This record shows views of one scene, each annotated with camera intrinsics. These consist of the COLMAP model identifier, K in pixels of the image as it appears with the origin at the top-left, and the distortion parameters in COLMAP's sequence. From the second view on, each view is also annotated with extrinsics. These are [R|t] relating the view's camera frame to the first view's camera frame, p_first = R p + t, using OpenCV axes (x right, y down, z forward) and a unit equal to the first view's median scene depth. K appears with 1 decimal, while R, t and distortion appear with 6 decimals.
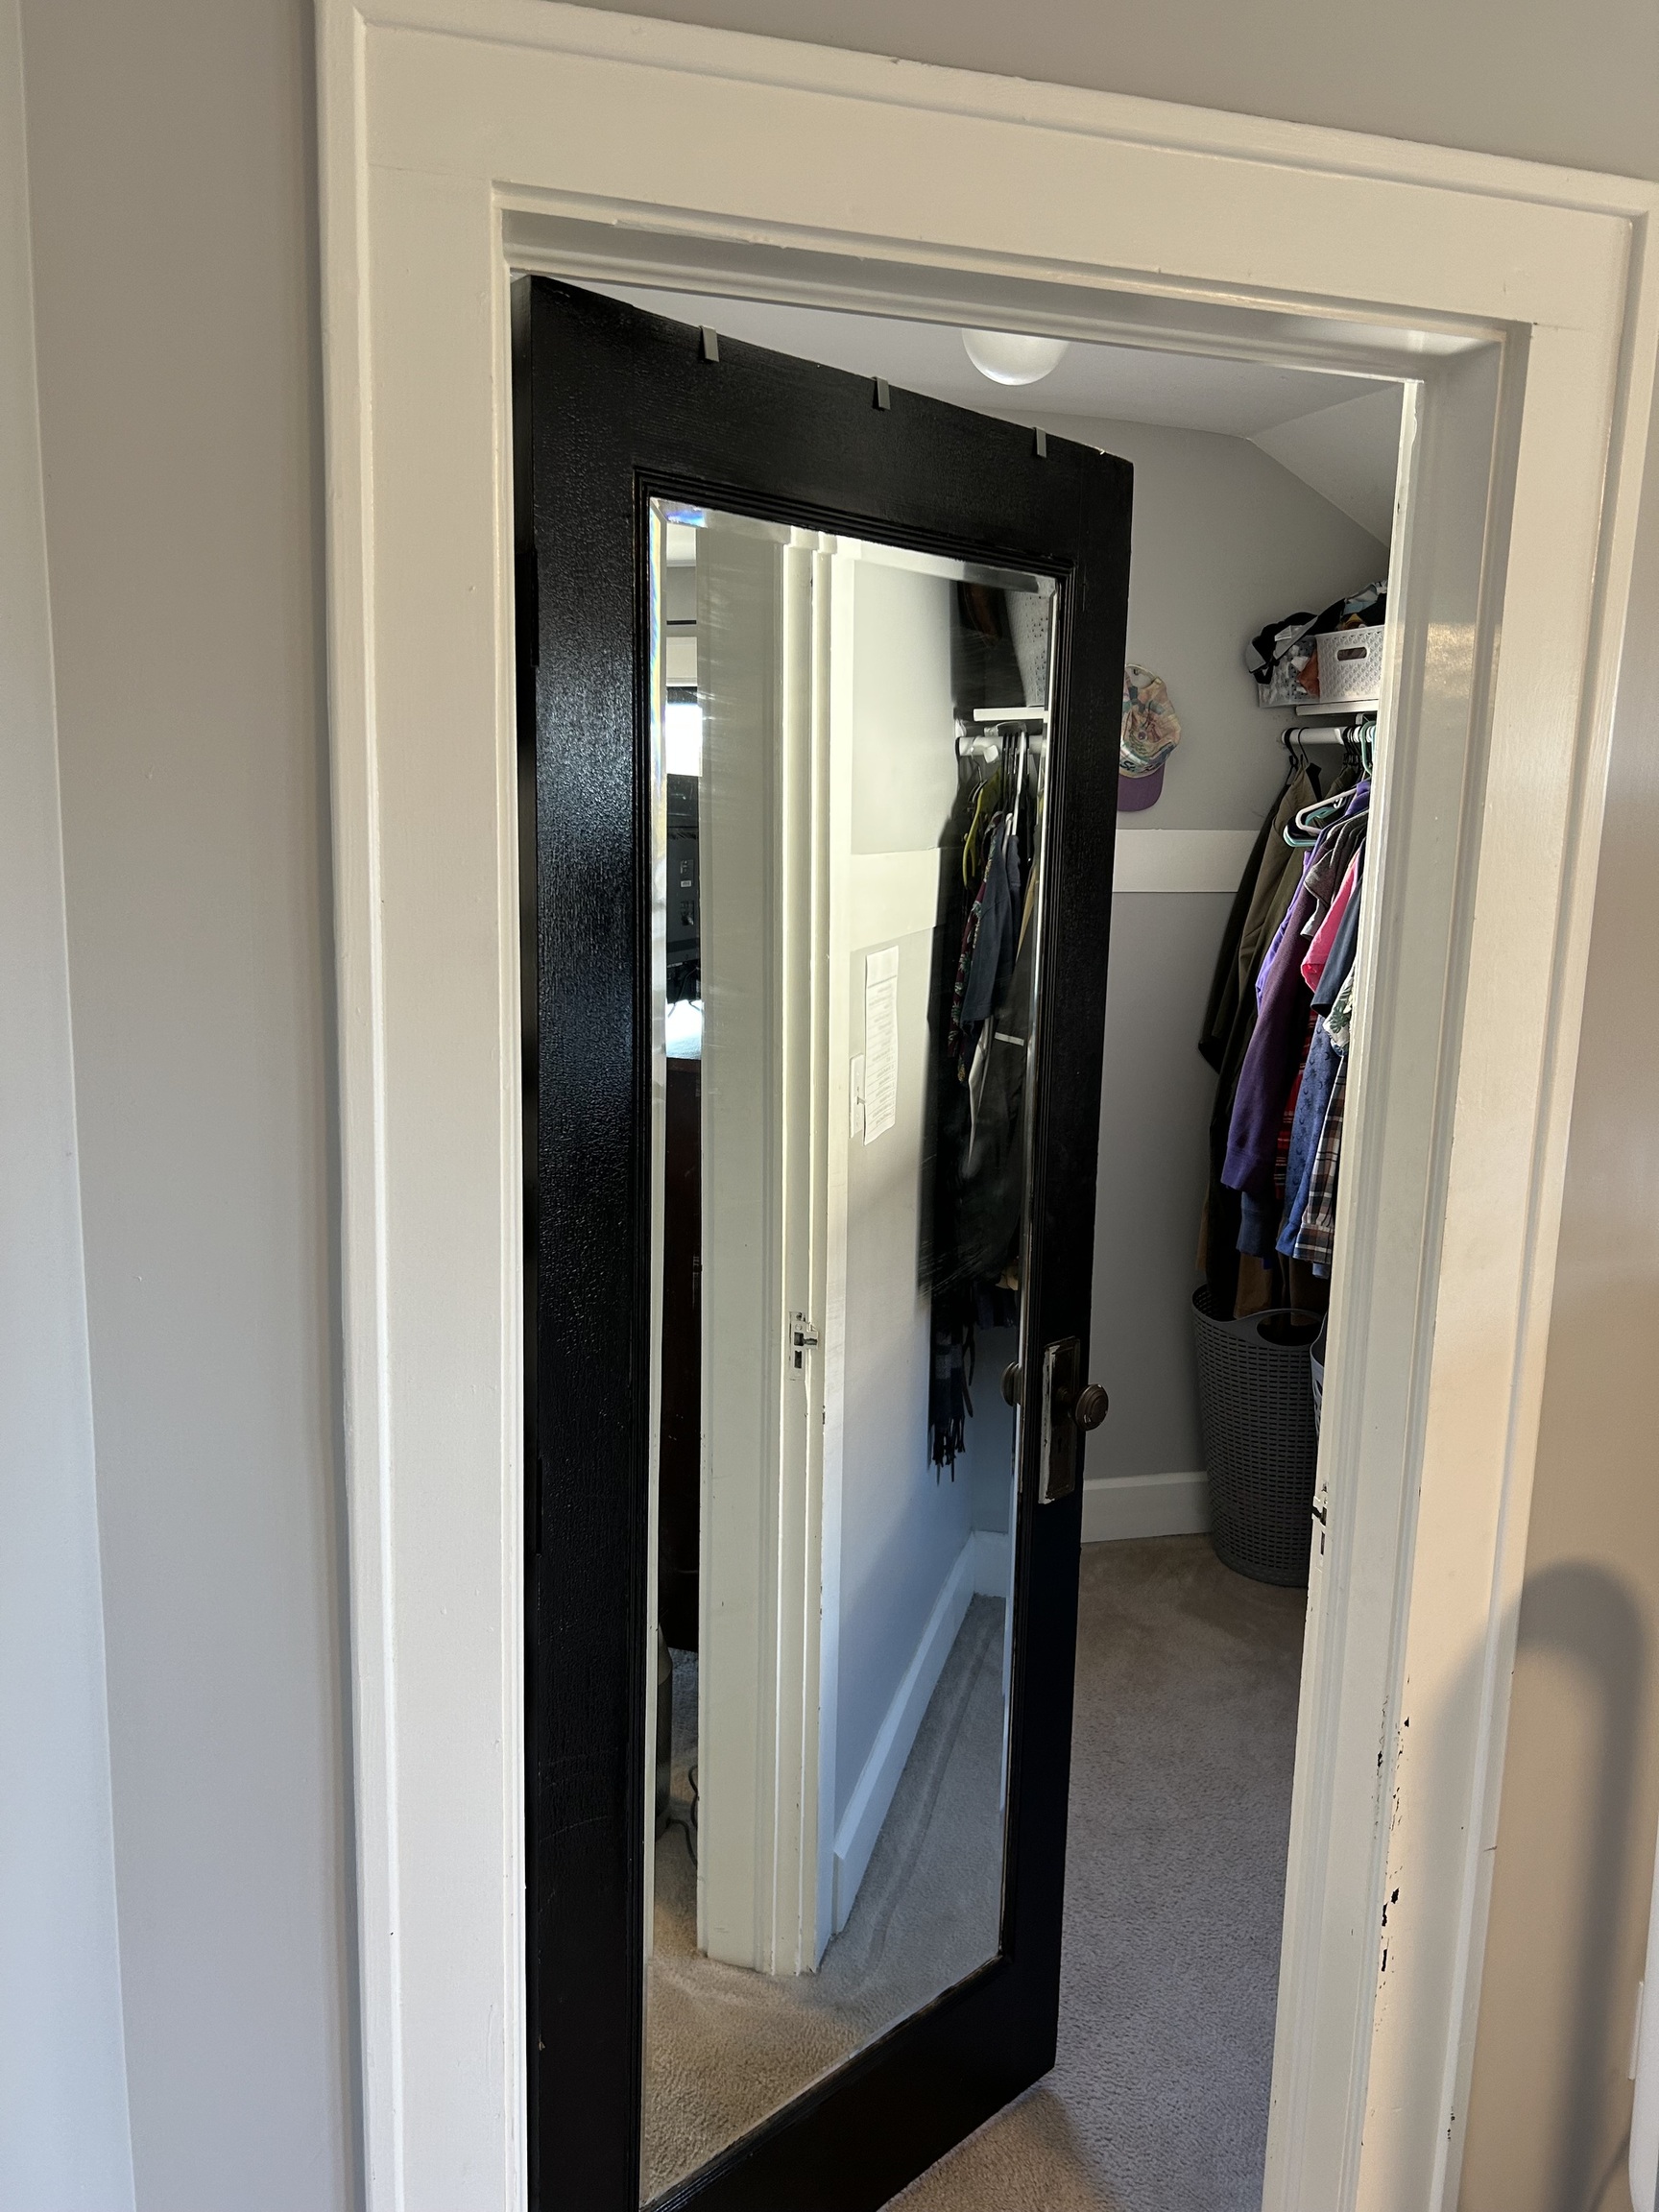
lens RADIAL K [[1678.3, 0, 822.3], [0, 1678.3, 1111.3], [0, 0, 1]] dist [-0.001067, -0.000362]
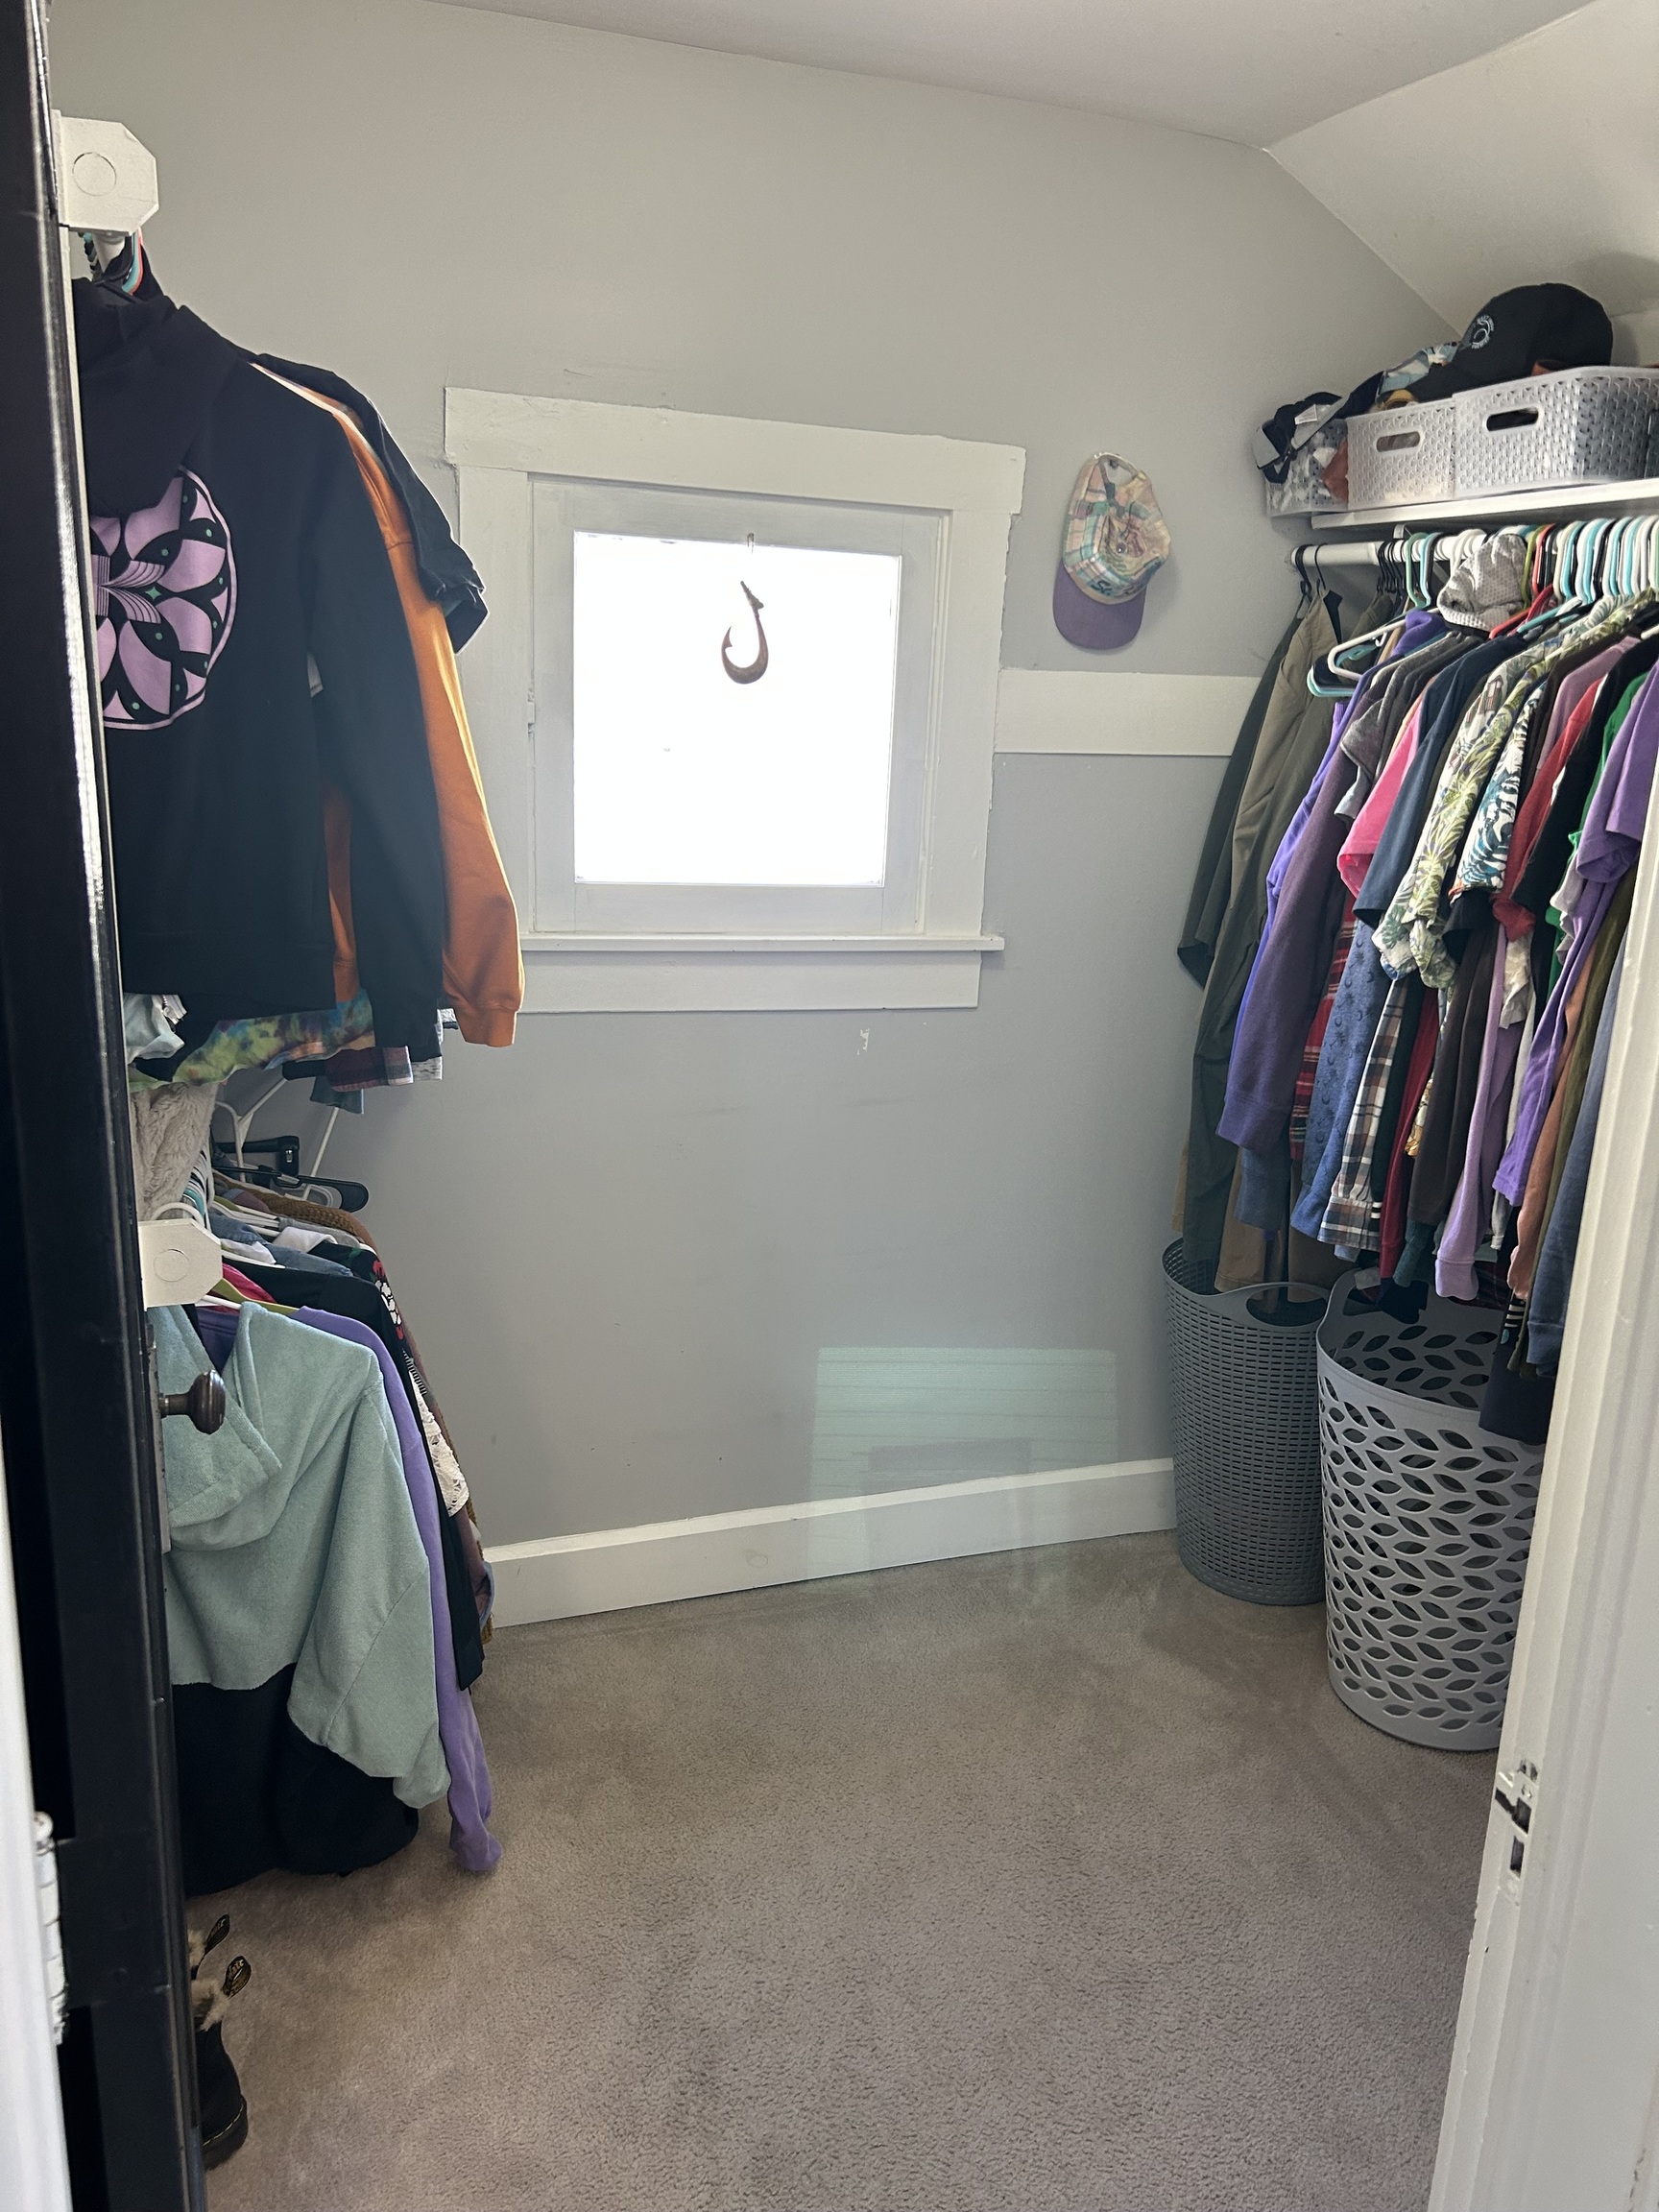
lens RADIAL K [[1678.3, 0, 840.2], [0, 1678.3, 1109.3], [0, 0, 1]] dist [-0.001067, -0.000362]
pose [[0.997530, -0.002017, 0.070214, 0.008560], [-0.003544, 0.996869, 0.078996, -0.029252], [-0.070154, -0.079050, 0.994399, 0.234797]]
